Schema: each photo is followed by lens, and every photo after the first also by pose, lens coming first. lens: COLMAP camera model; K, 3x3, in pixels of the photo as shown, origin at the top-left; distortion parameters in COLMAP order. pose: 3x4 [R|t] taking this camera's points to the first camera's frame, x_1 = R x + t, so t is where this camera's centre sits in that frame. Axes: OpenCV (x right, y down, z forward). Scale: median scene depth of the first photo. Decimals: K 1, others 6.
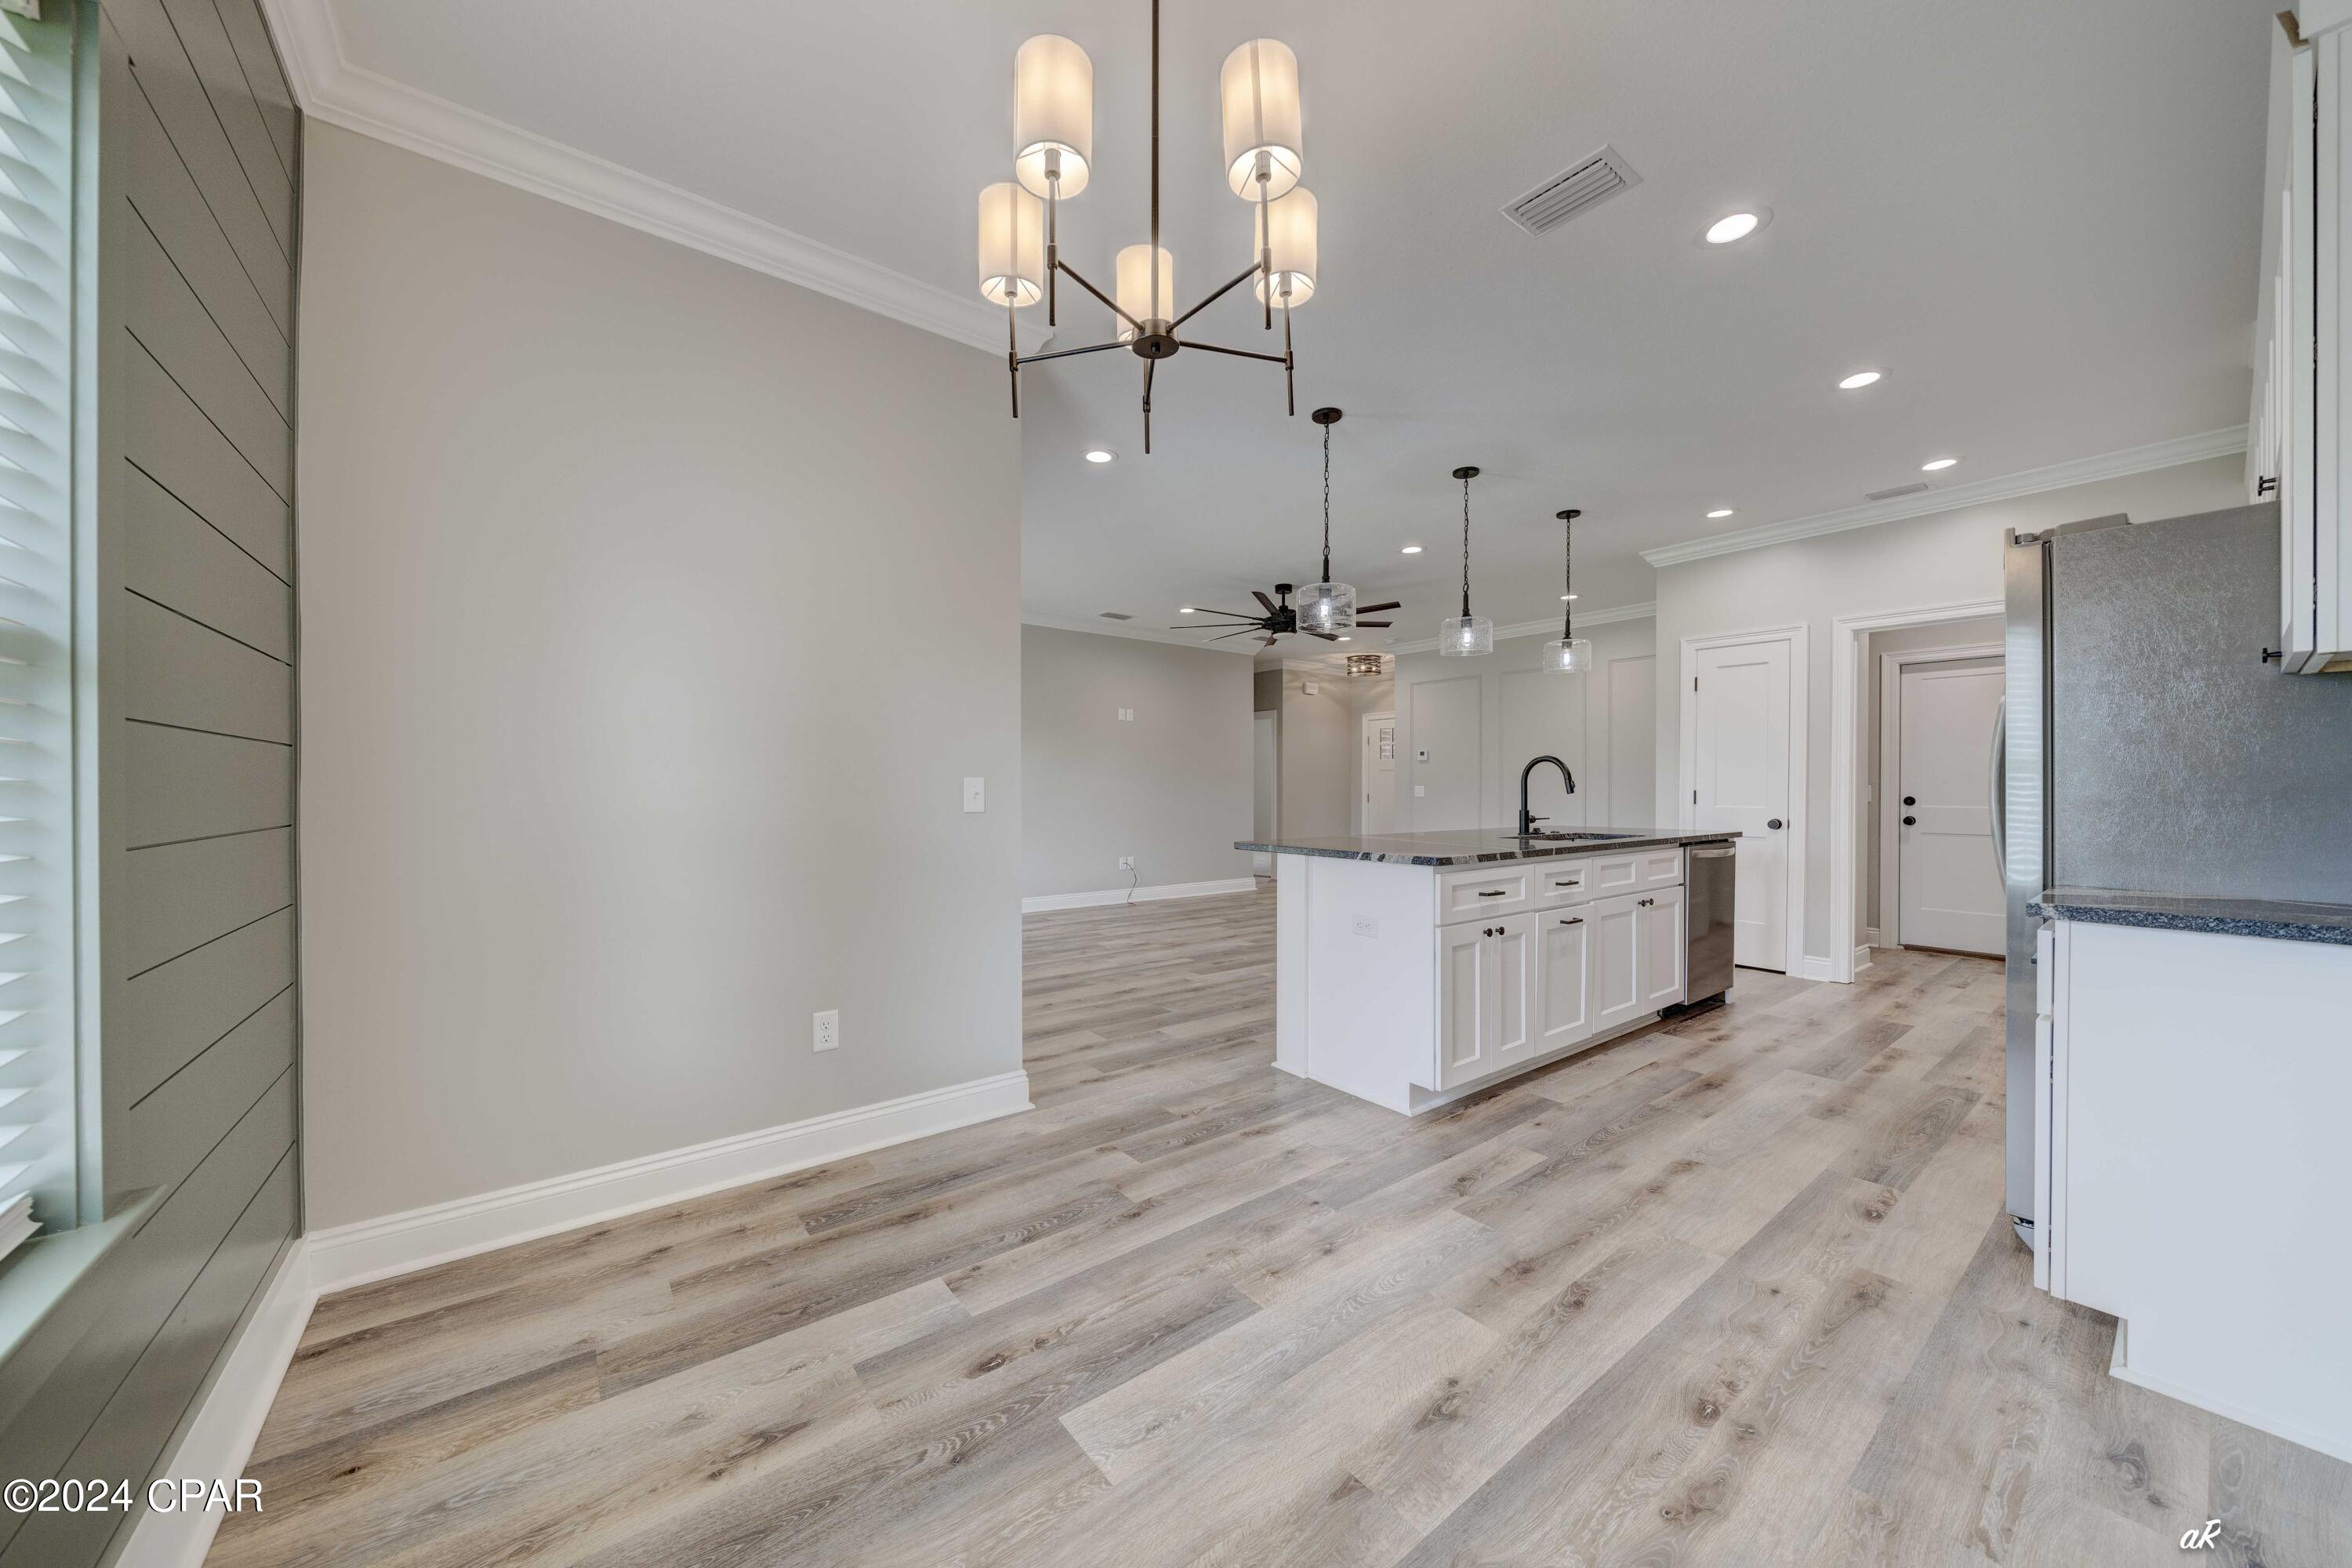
lens RADIAL K [[813.7, 0, 1166.4], [0, 813.7, 787.5], [0, 0, 1]] dist [-0.002149, -0.000263]
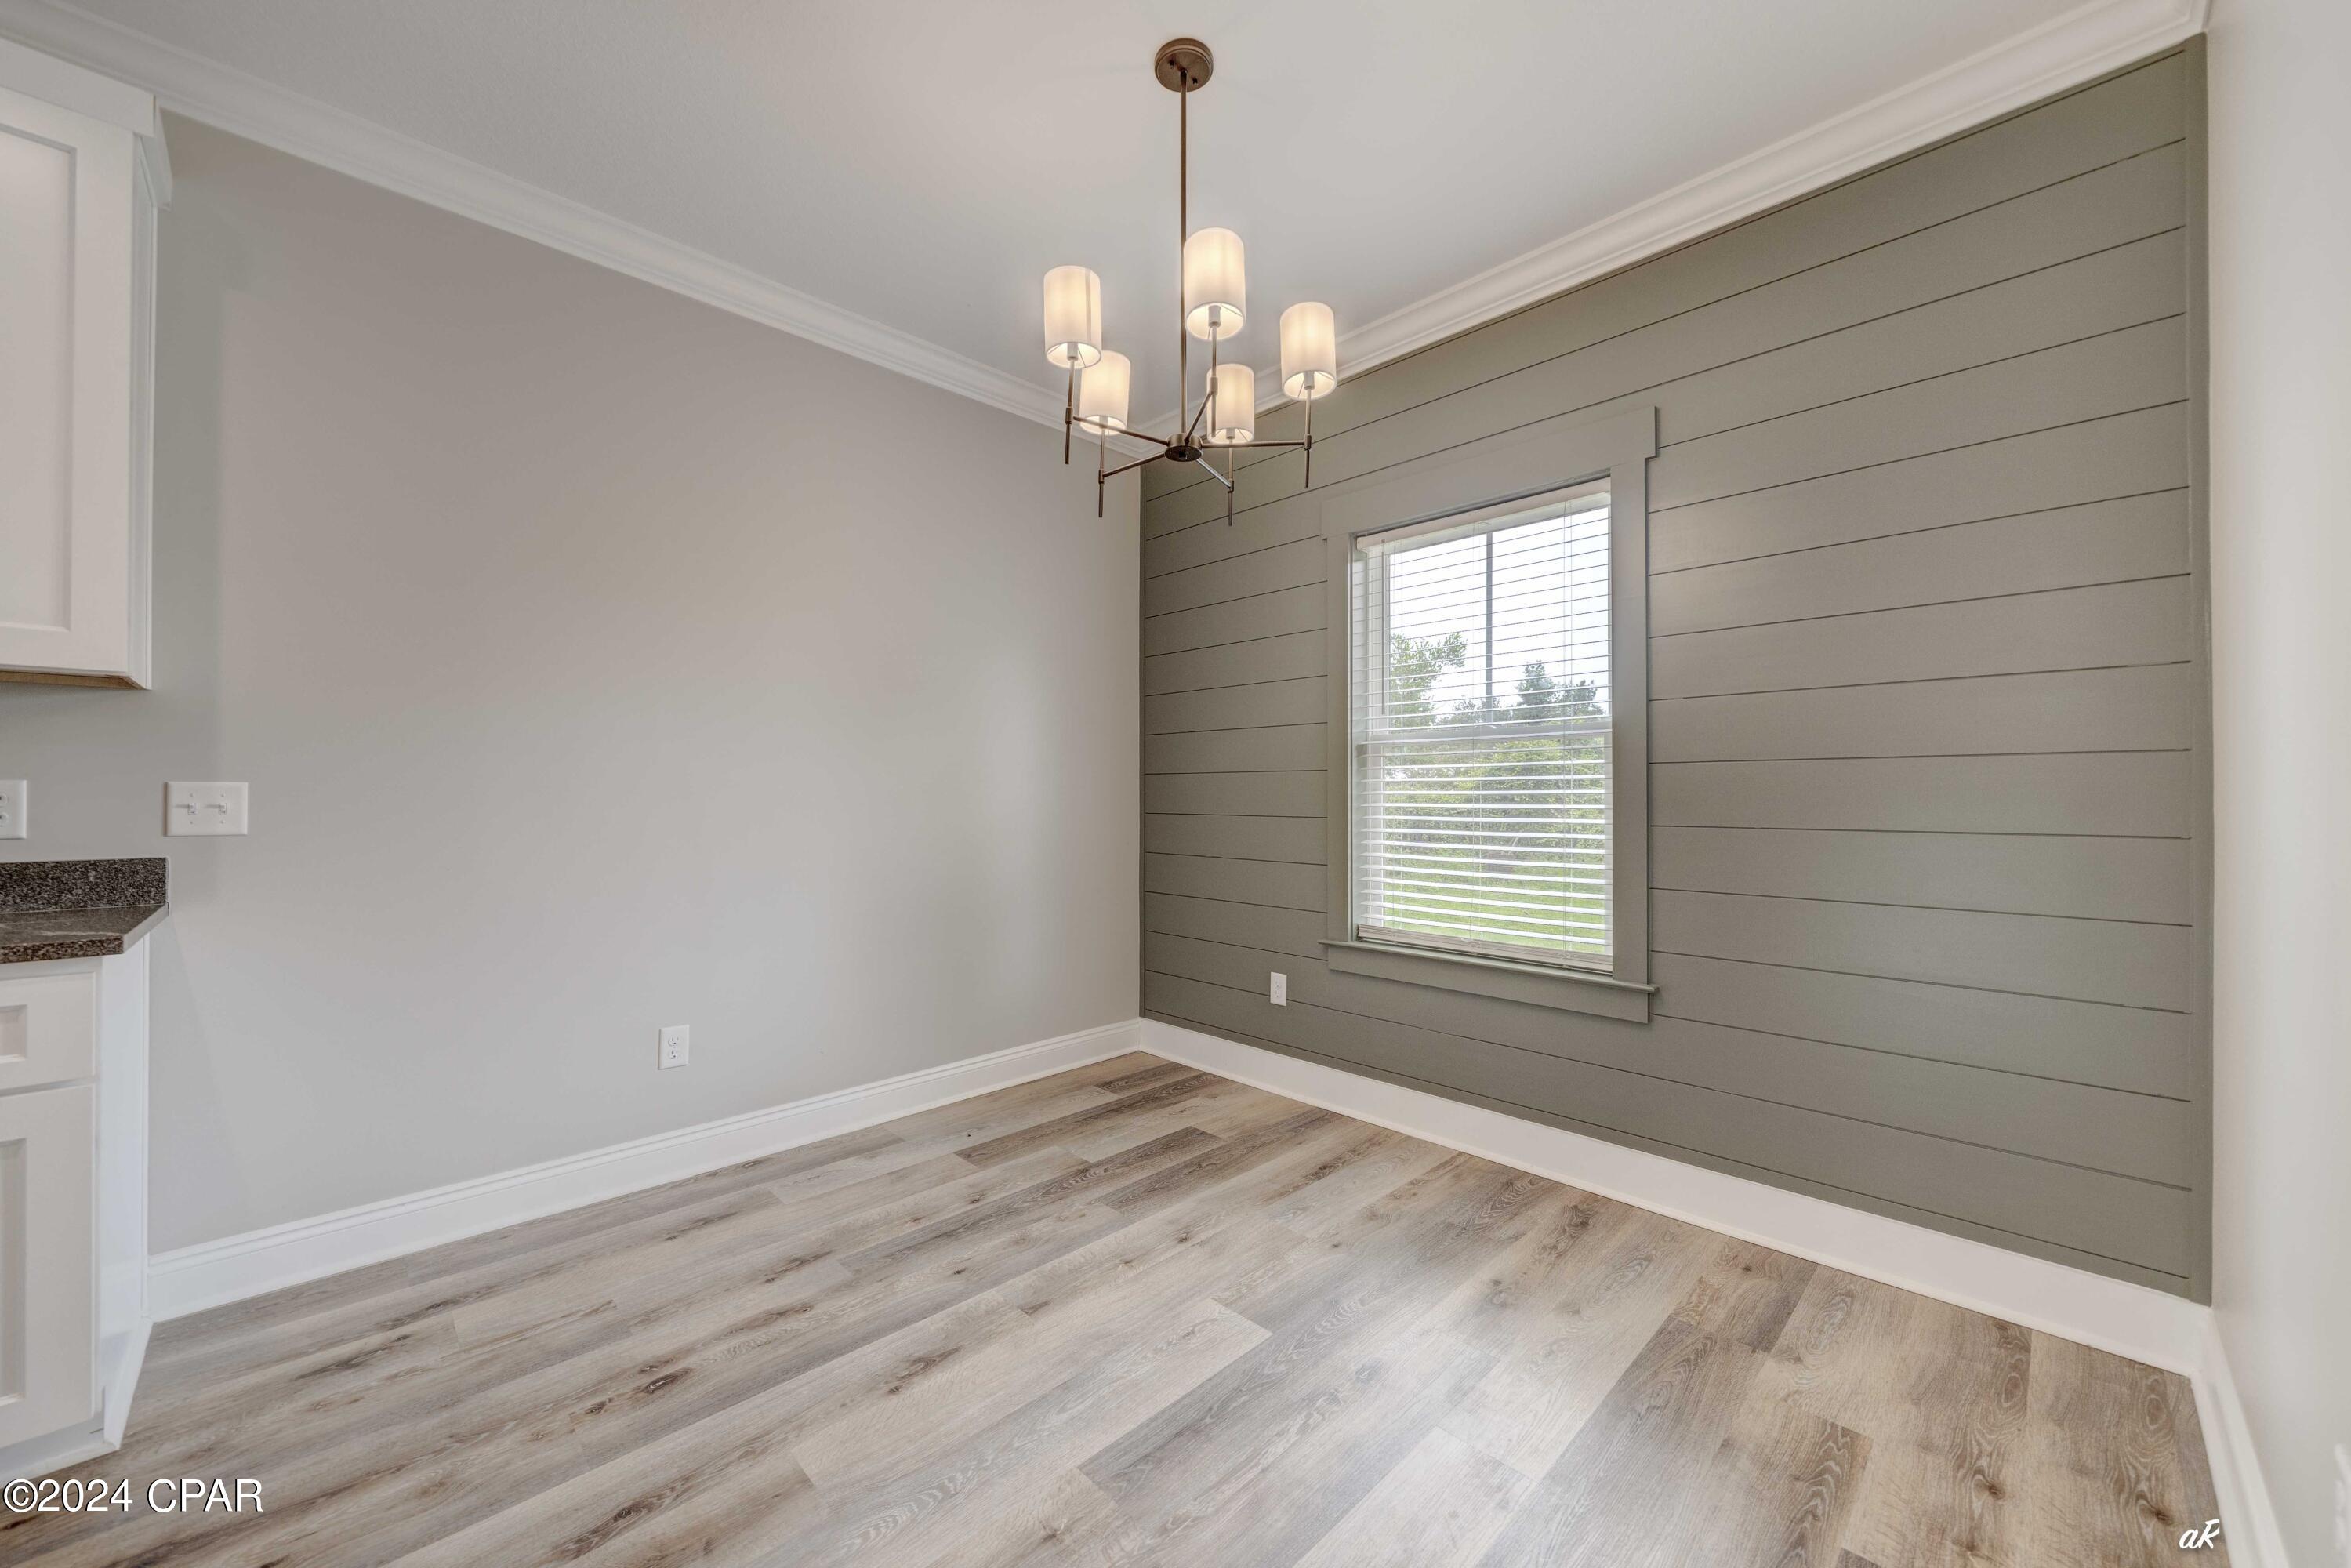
lens RADIAL K [[873.3, 0, 1169.1], [0, 873.3, 788.0], [0, 0, 1]] dist [-0.001545, -0.000130]
pose [[-0.992304, -0.000114, -0.123824, 0.144675], [0.000604, 0.999983, -0.005764, 0.014052], [0.123823, -0.005795, -0.992287, 1.950659]]
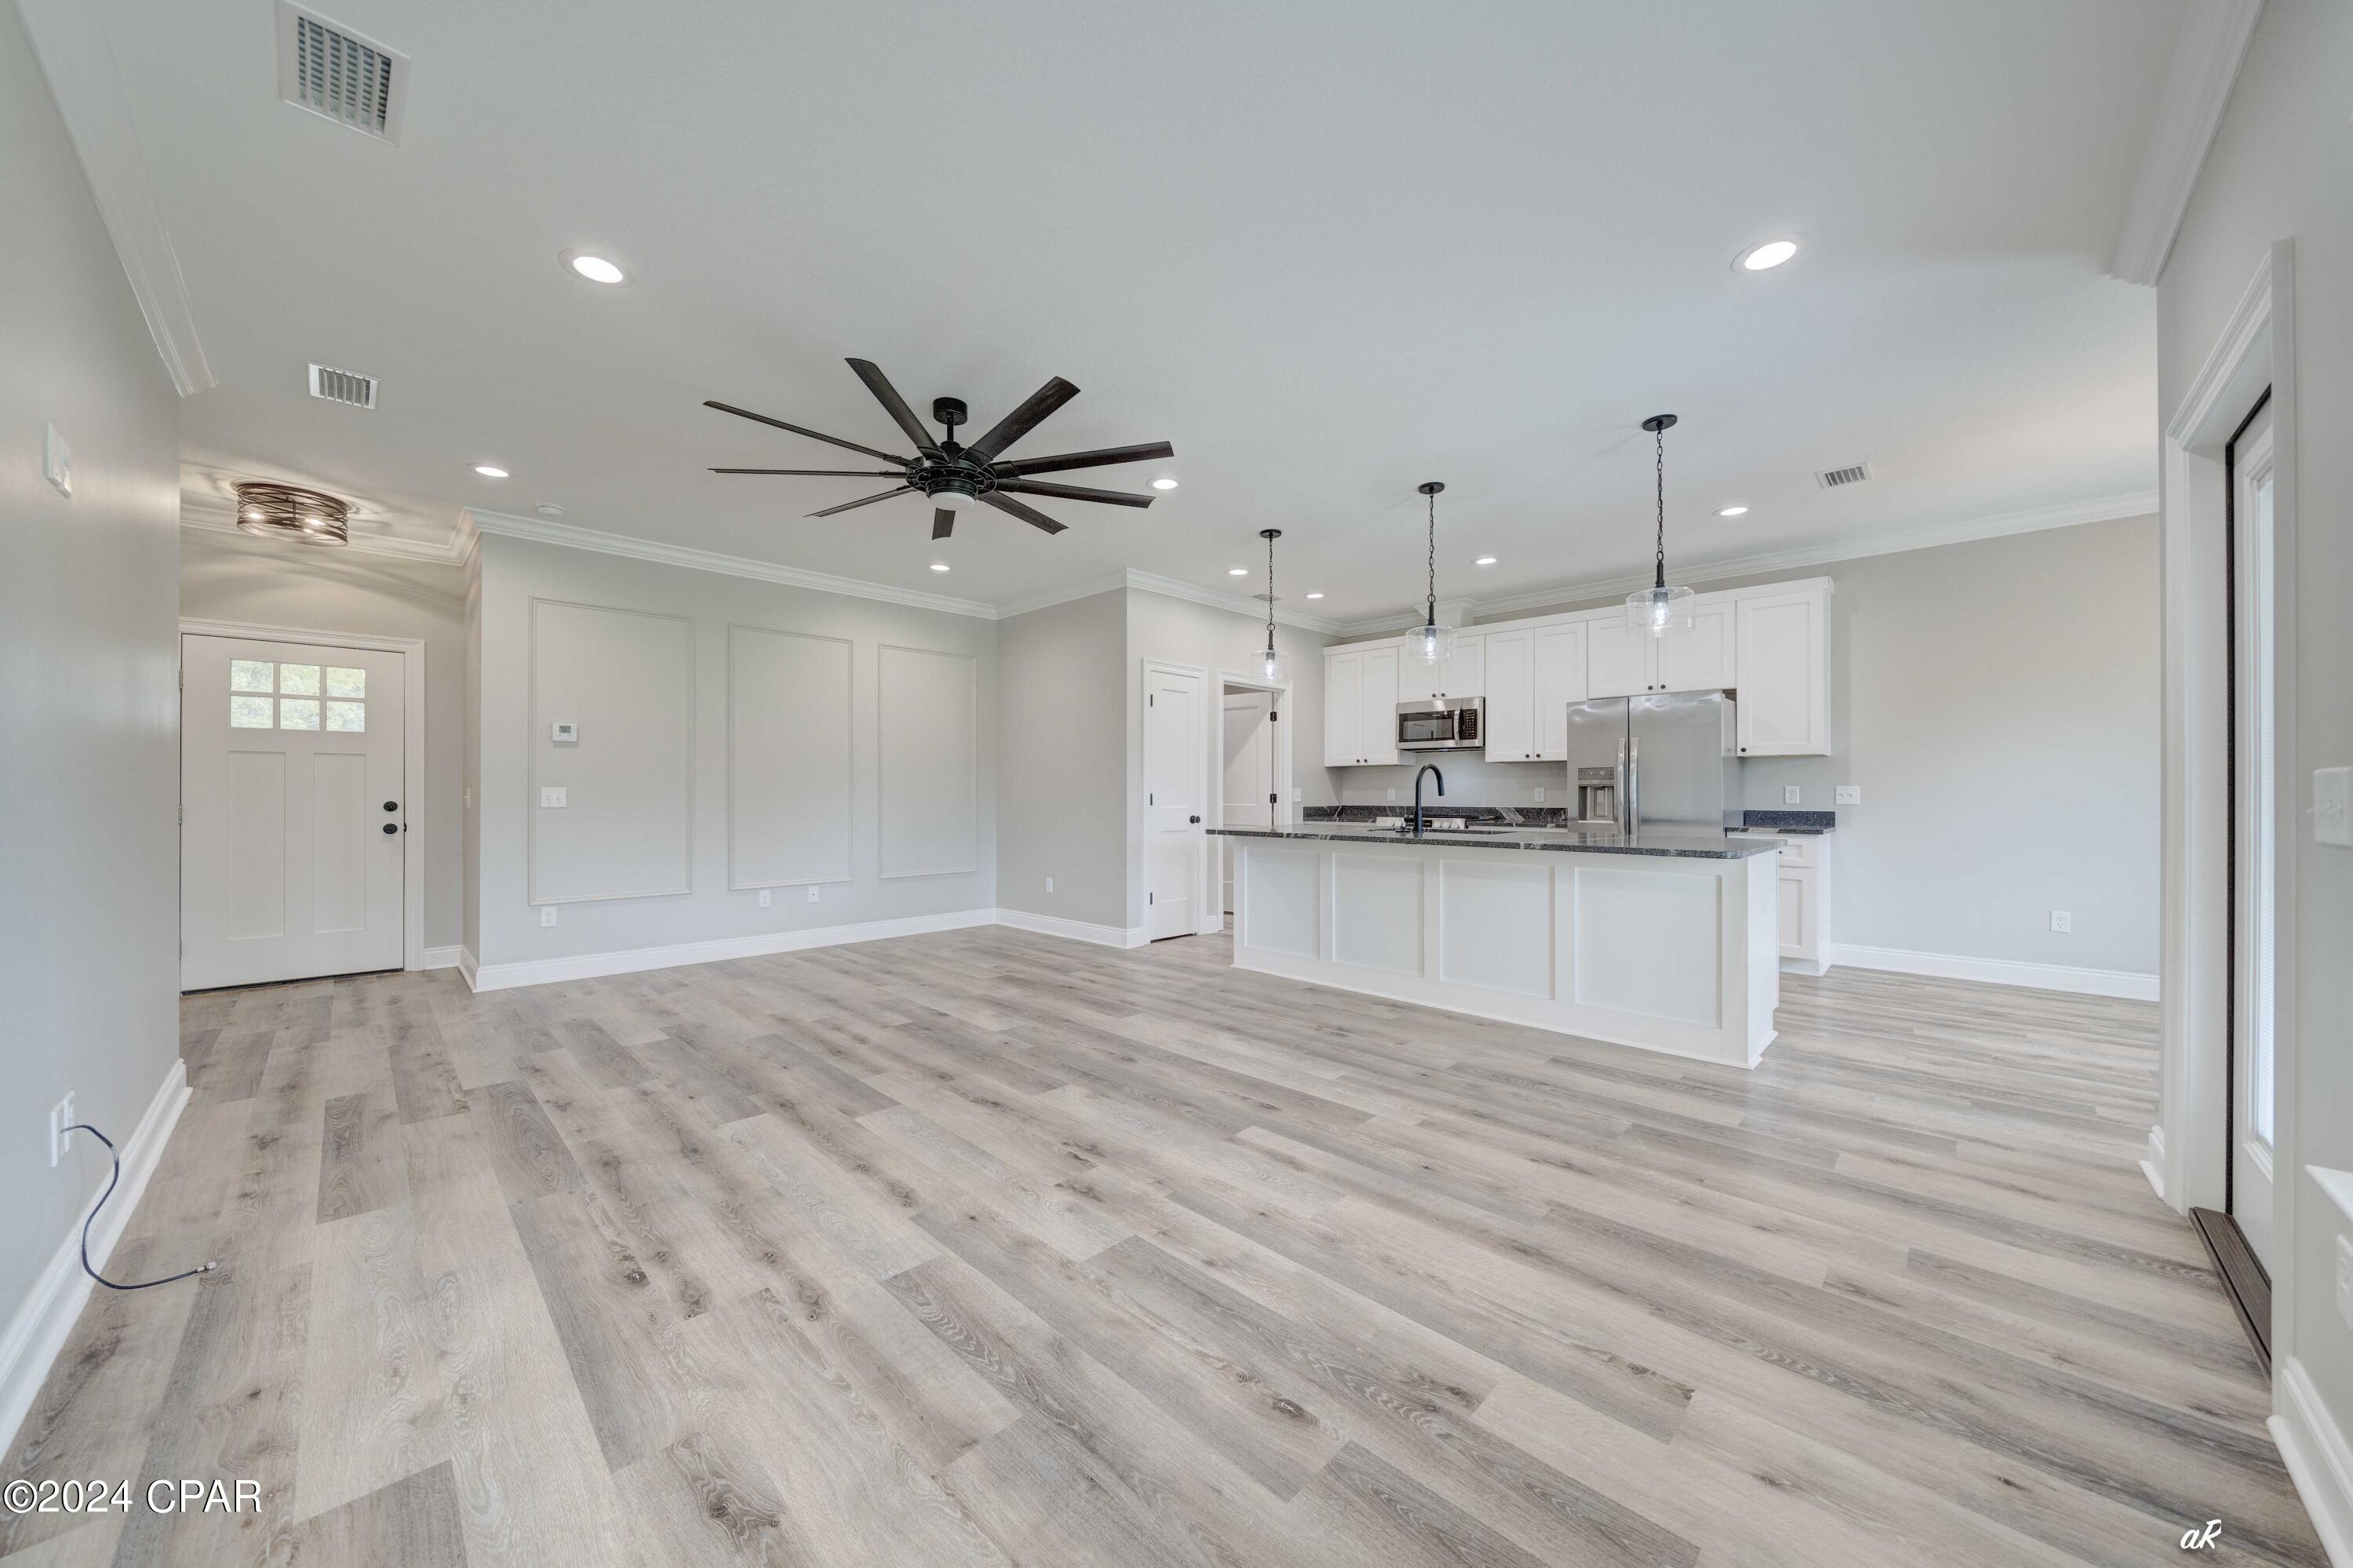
lens RADIAL K [[814.0, 0, 1163.0], [0, 814.0, 787.0], [0, 0, 1]] dist [-0.002149, -0.000263]
pose [[-0.125659, 0.003993, 0.992066, -1.512853], [0.003431, 0.999988, -0.003590, 0.003554], [-0.992068, 0.002953, -0.125671, 3.661710]]
